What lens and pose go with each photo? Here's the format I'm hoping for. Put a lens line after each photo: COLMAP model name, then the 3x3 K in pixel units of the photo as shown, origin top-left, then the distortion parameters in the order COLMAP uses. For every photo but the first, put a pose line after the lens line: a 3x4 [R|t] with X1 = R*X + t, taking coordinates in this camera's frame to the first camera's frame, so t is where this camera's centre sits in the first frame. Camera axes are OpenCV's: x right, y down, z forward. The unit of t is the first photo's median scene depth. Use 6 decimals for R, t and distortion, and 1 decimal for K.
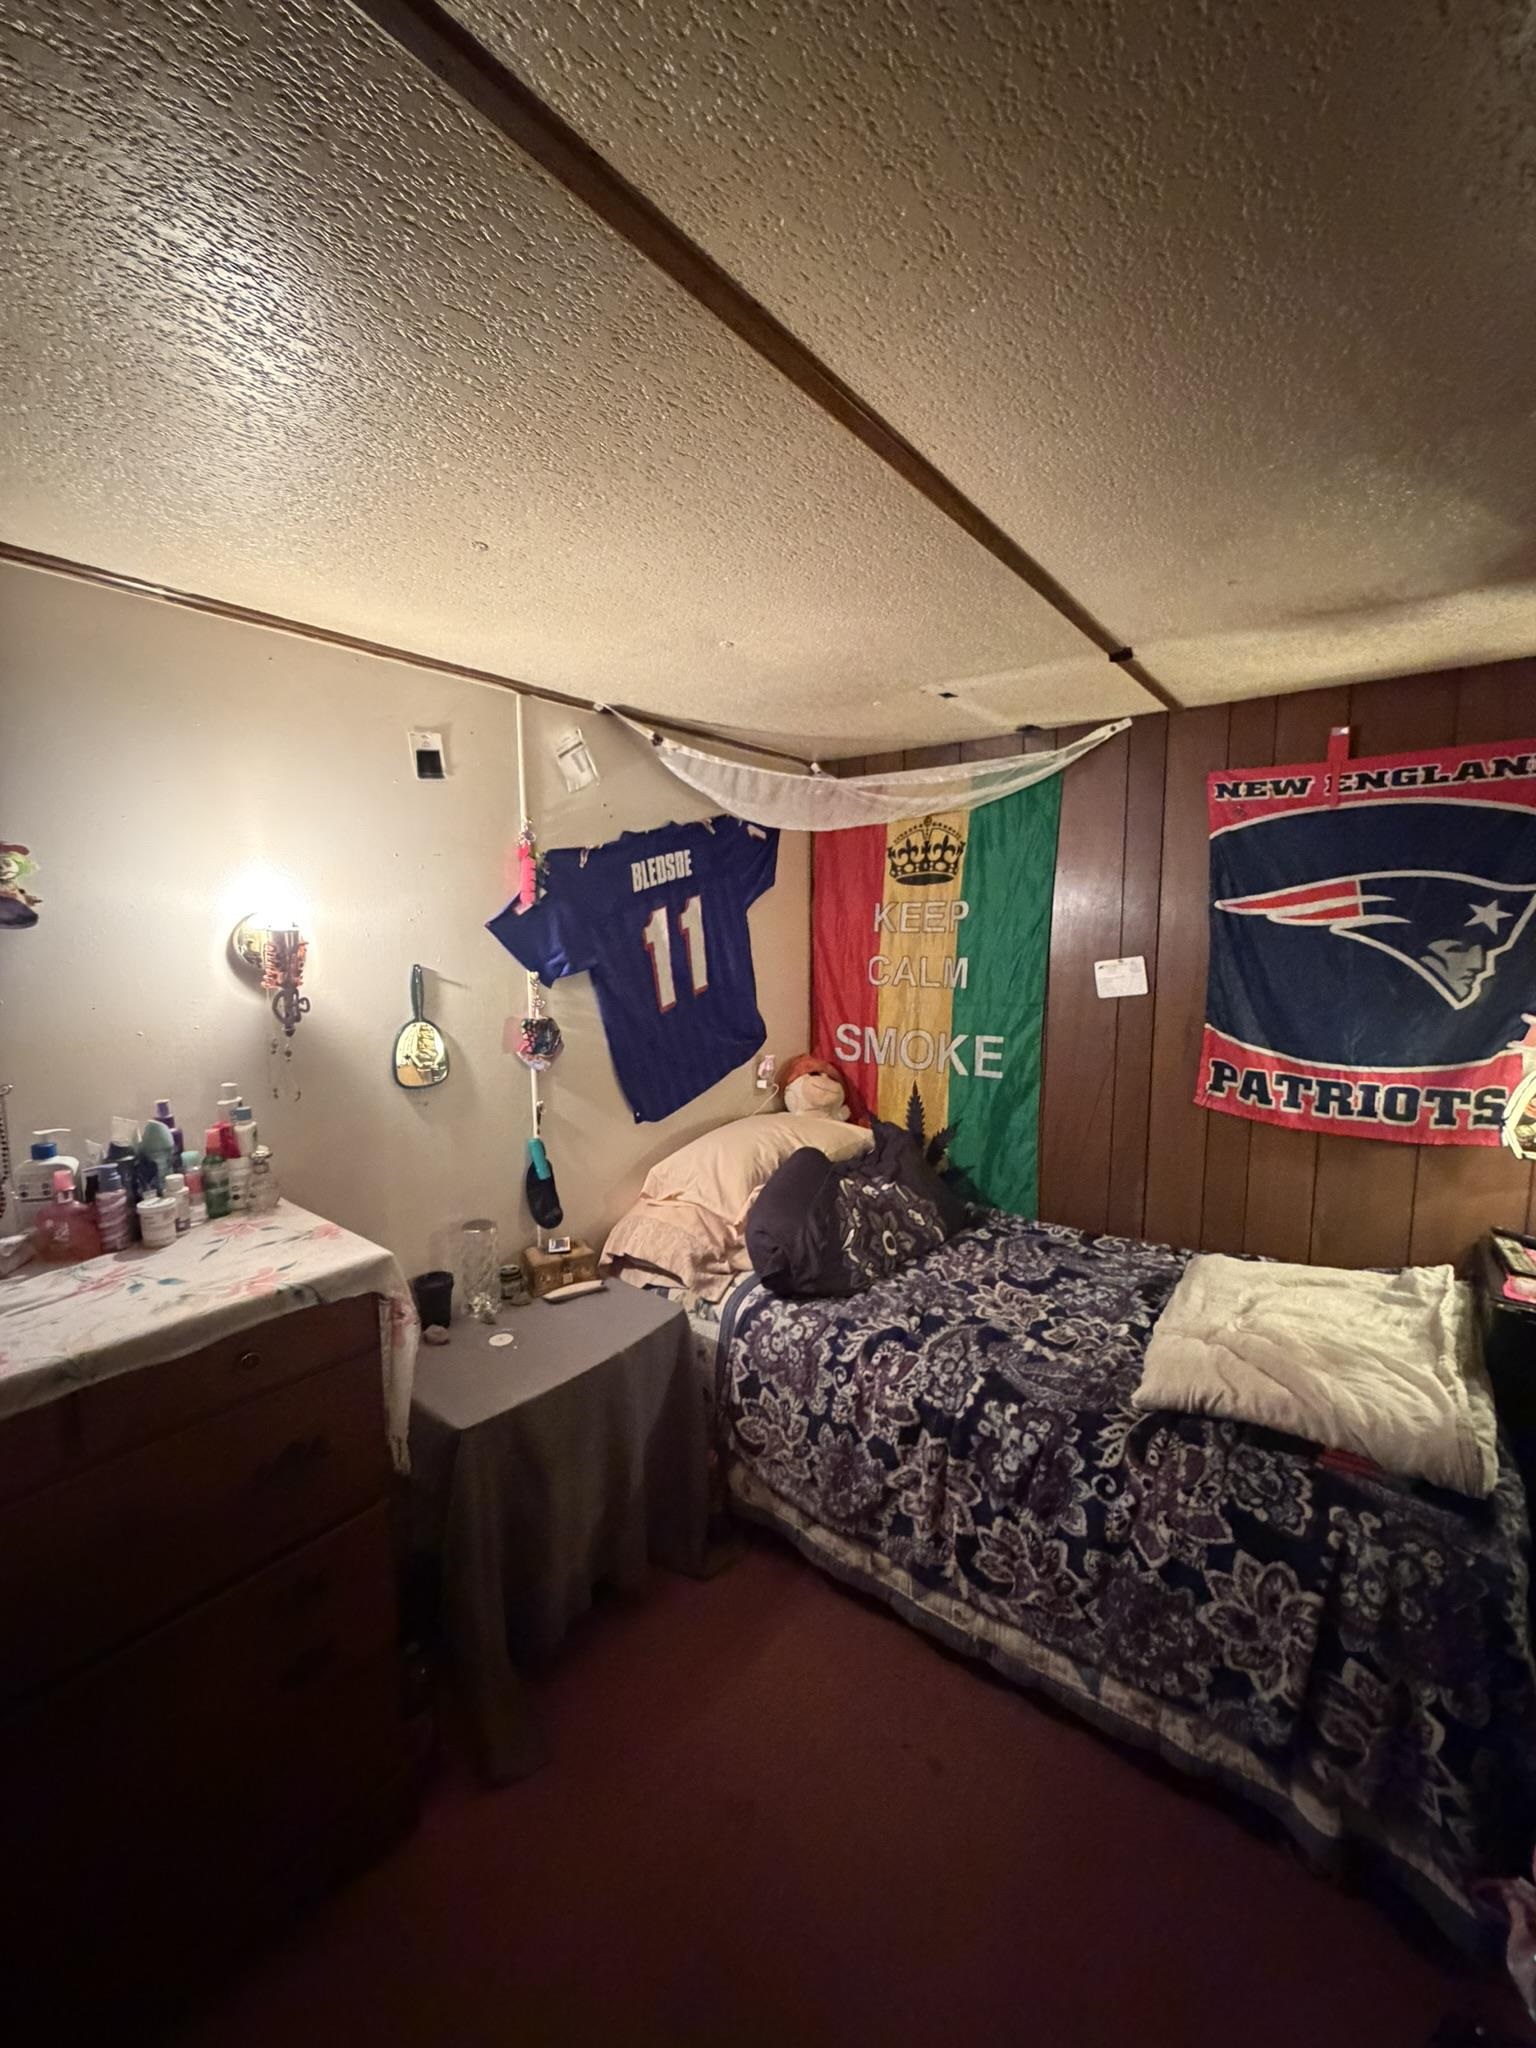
lens RADIAL K [[815.3, 0, 769.6], [0, 815.3, 1017.8], [0, 0, 1]] dist [-0.000507, 0.000021]
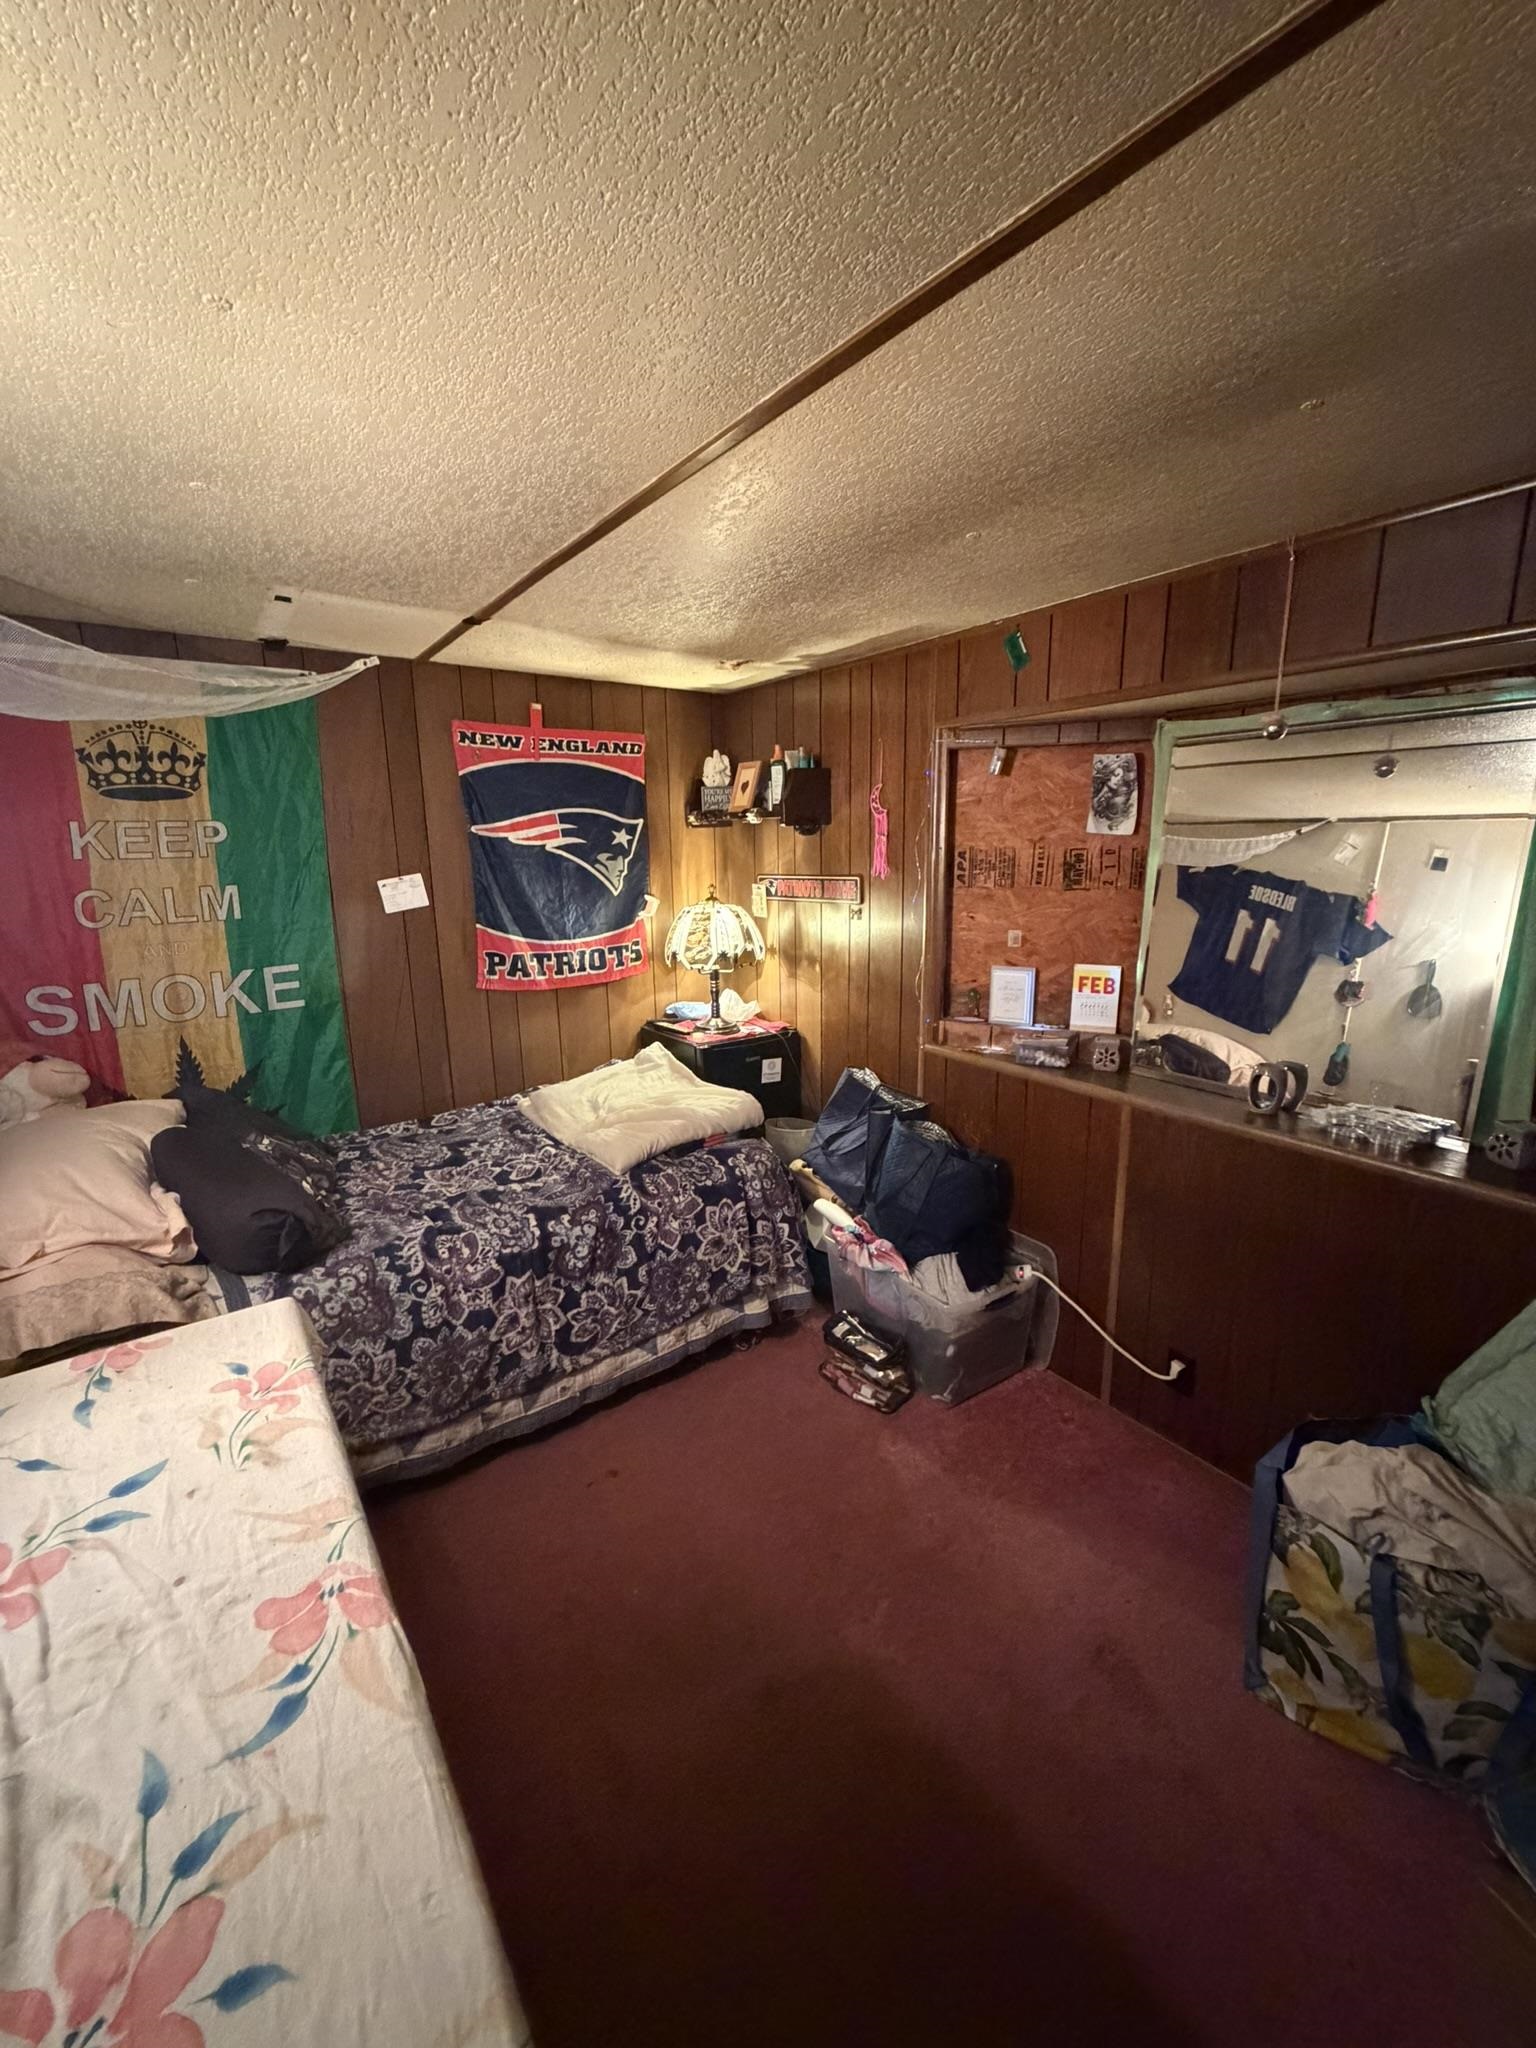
lens RADIAL K [[815.3, 0, 769.6], [0, 815.3, 1017.8], [0, 0, 1]] dist [-0.000507, 0.000021]
pose [[0.270364, -0.204592, 0.940769, -0.667354], [0.123108, 0.976485, 0.176980, -0.022654], [-0.954855, 0.067967, 0.289193, 0.243181]]
